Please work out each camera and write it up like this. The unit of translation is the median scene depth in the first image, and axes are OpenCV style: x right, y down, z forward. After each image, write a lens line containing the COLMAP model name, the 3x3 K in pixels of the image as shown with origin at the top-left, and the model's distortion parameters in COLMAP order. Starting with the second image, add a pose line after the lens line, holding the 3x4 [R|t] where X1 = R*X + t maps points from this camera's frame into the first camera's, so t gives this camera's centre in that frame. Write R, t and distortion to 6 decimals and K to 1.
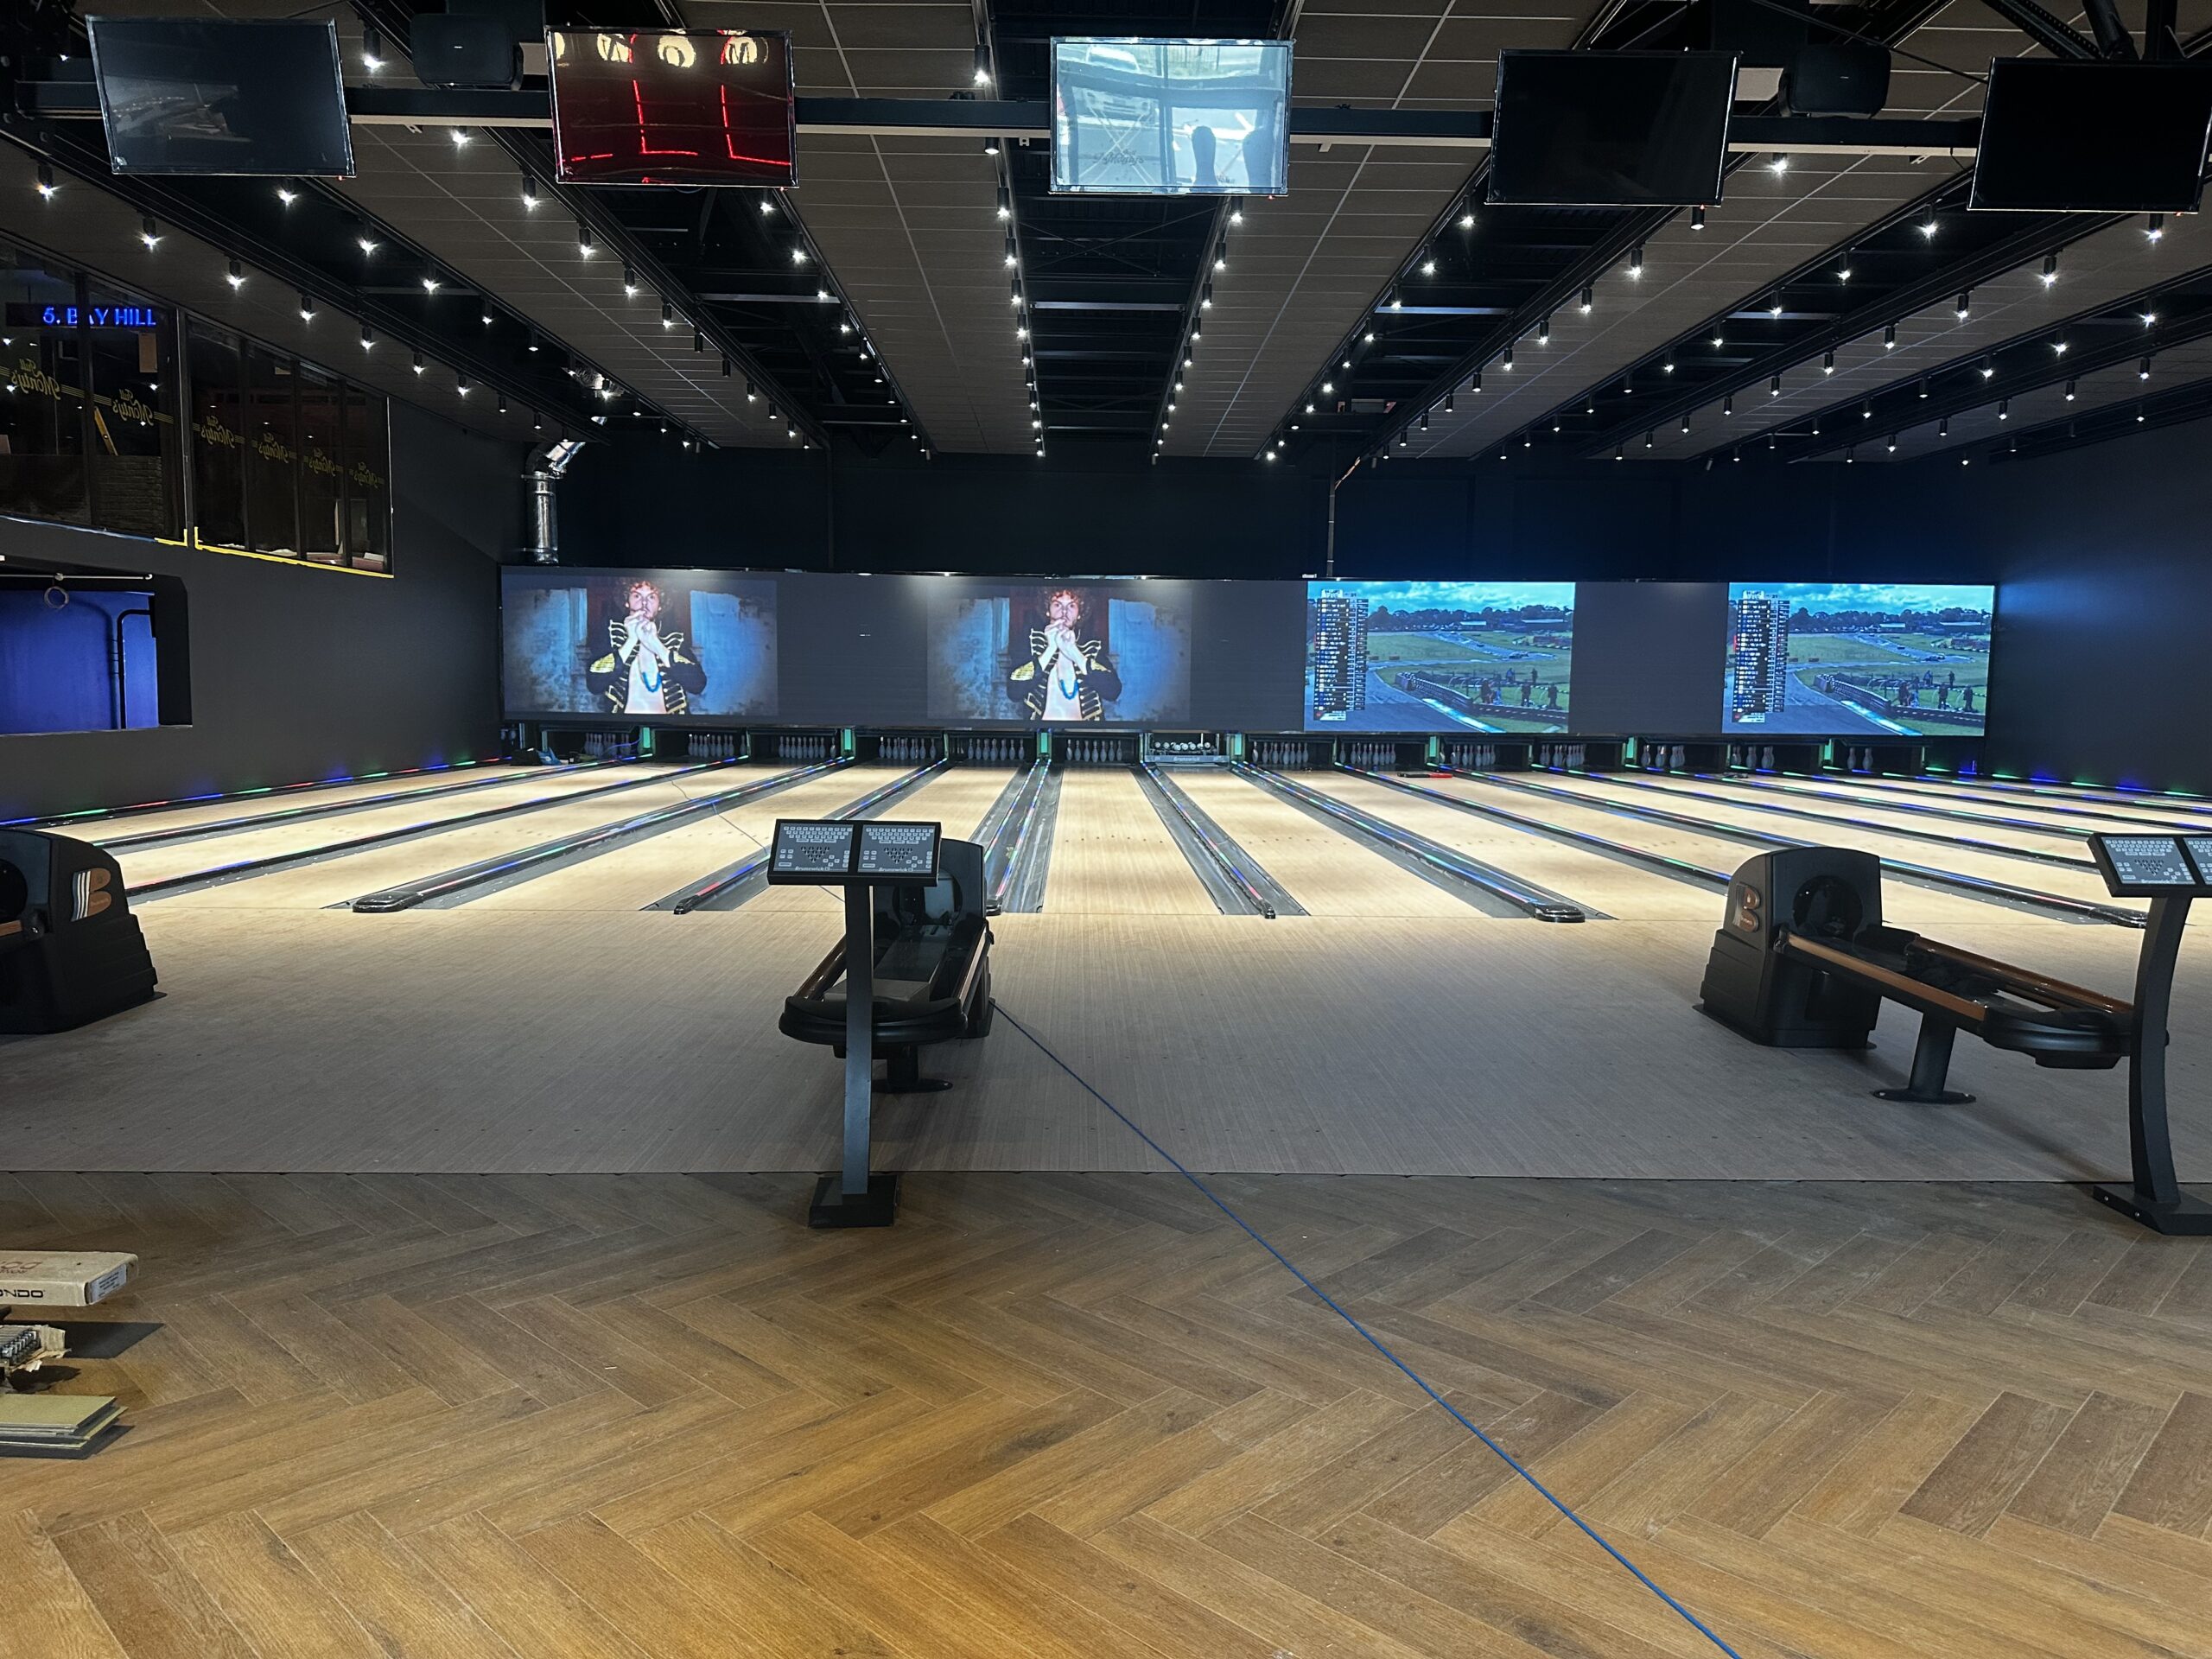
lens RADIAL K [[1561.4, 0, 1106.0], [0, 1561.4, 829.5], [0, 0, 1]] dist [0.110572, -0.125244]
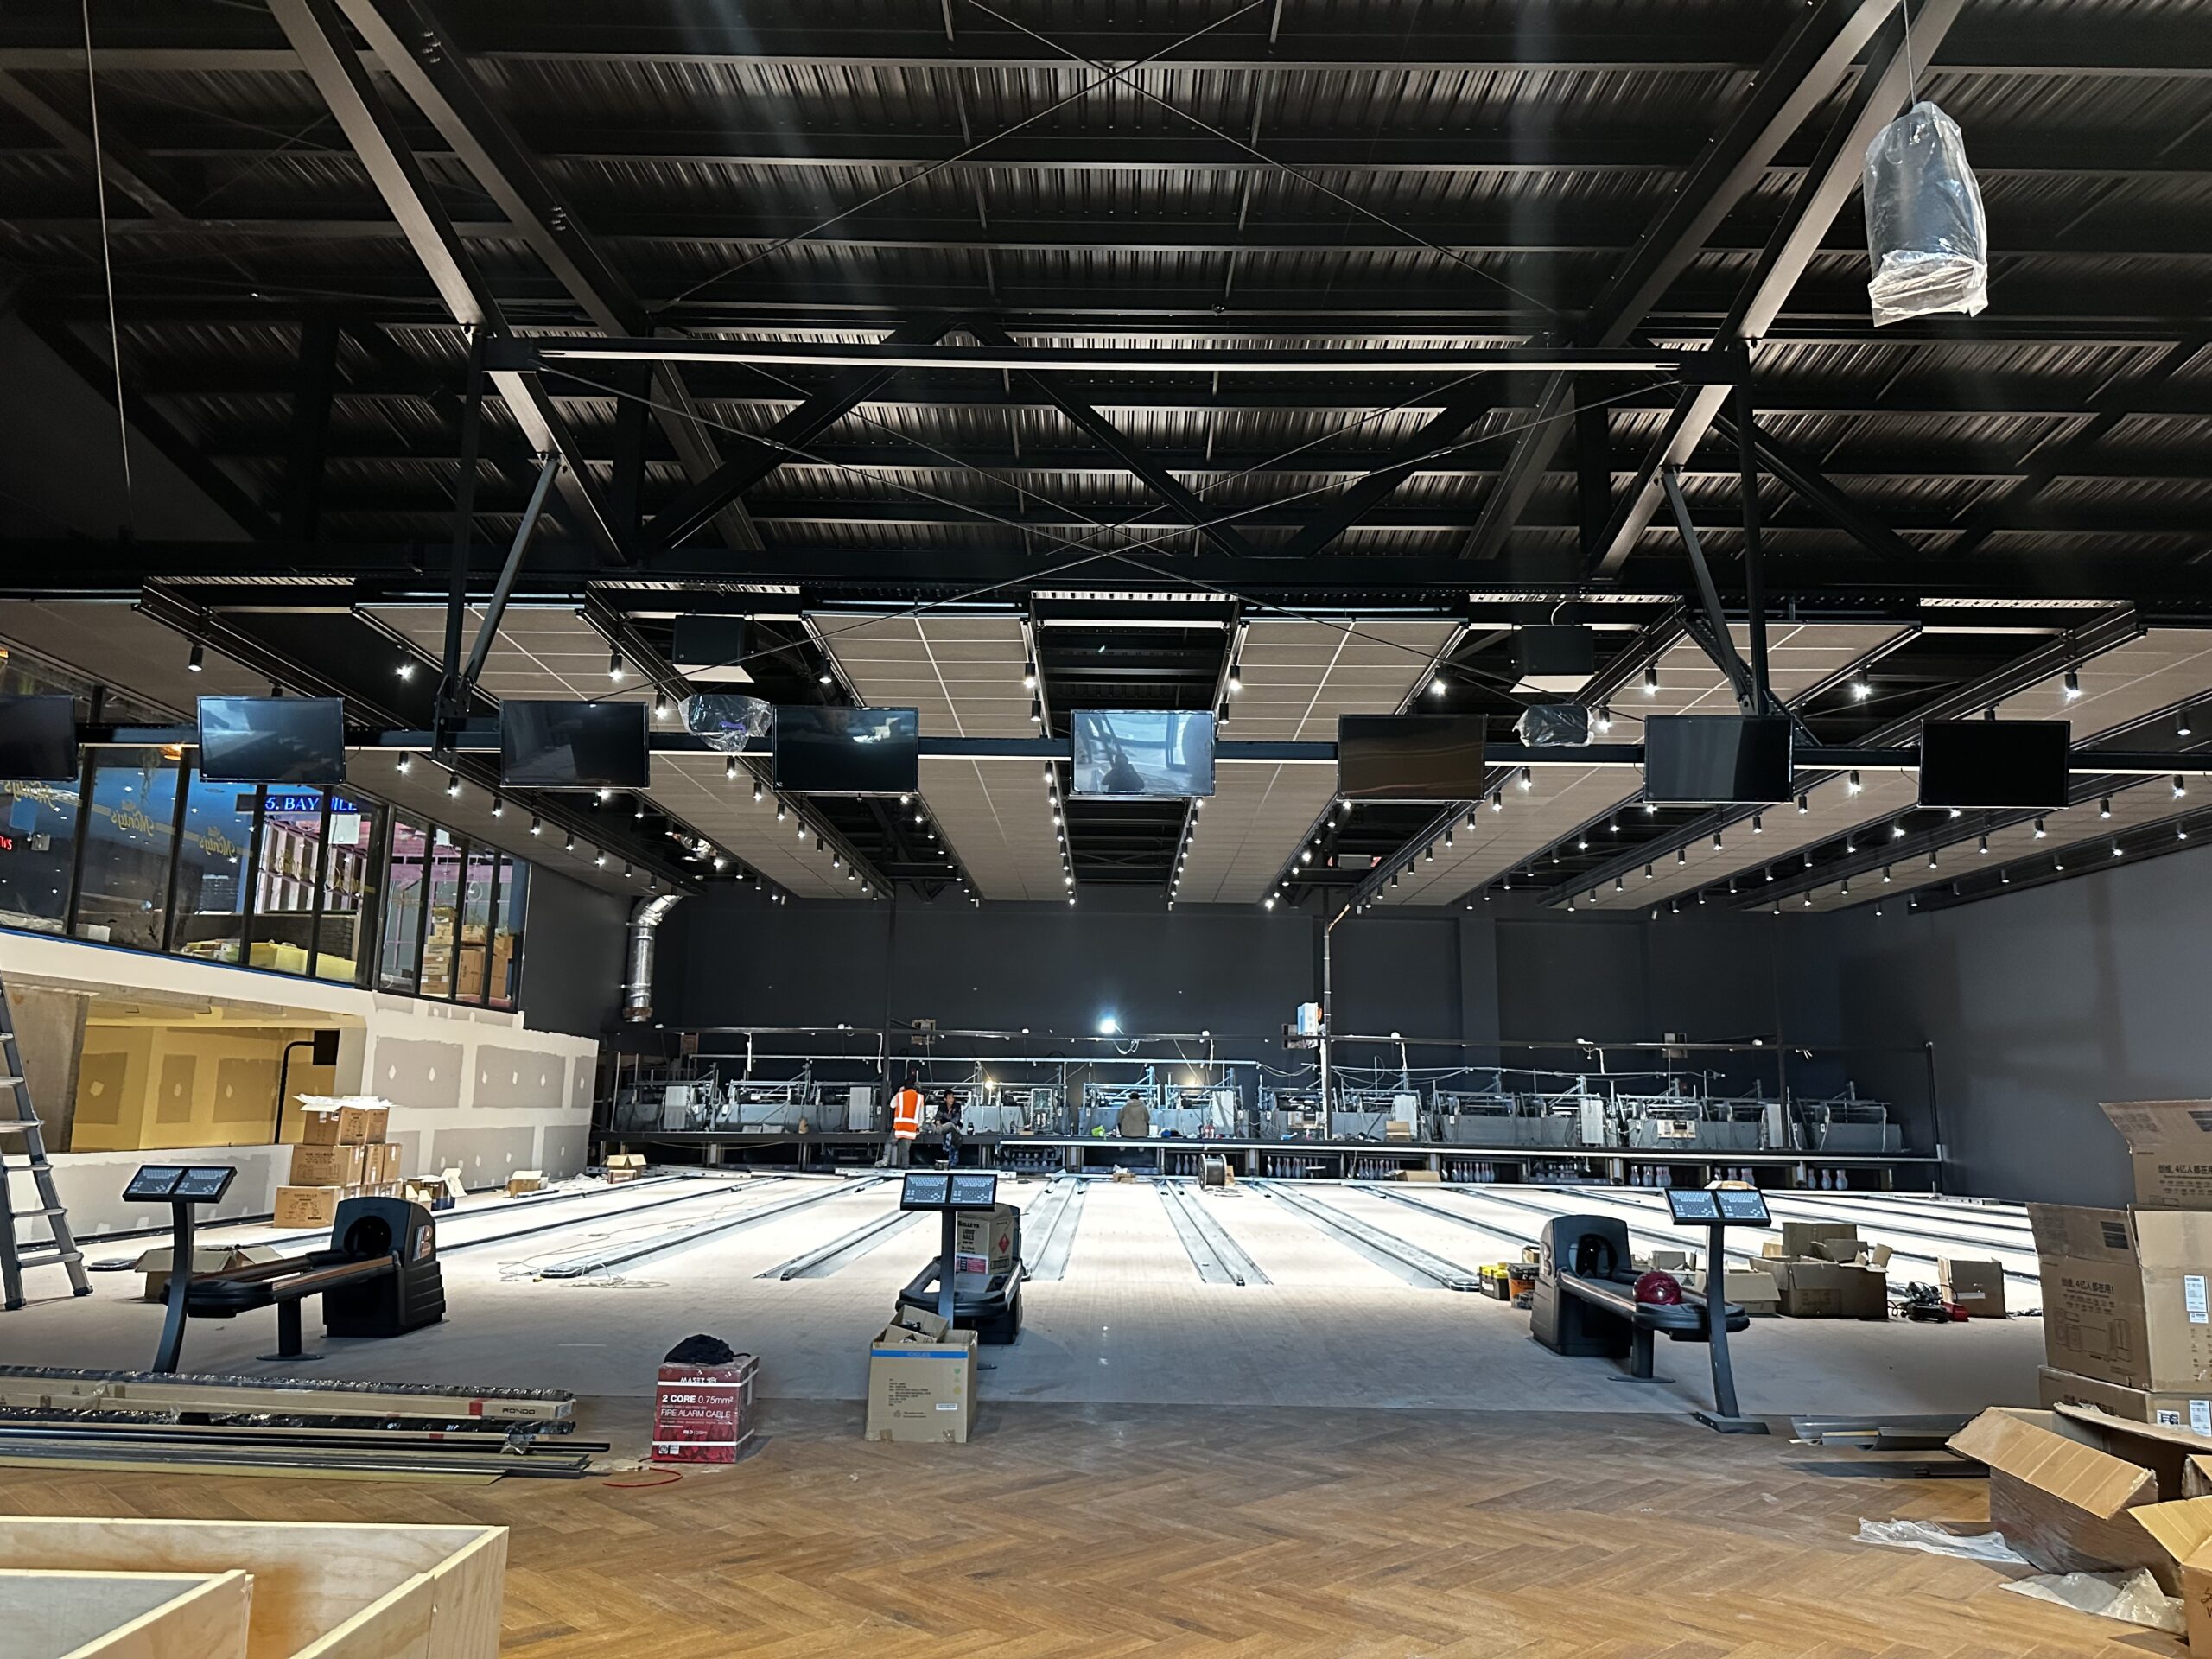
lens RADIAL K [[1640.7, 0, 1106.0], [0, 1640.7, 829.5], [0, 0, 1]] dist [0.041488, 0.010906]
pose [[0.999721, -0.001661, -0.023577, 0.016896], [-0.004407, 0.966940, -0.254966, 0.026233], [0.023221, 0.254998, 0.966663, -0.262187]]
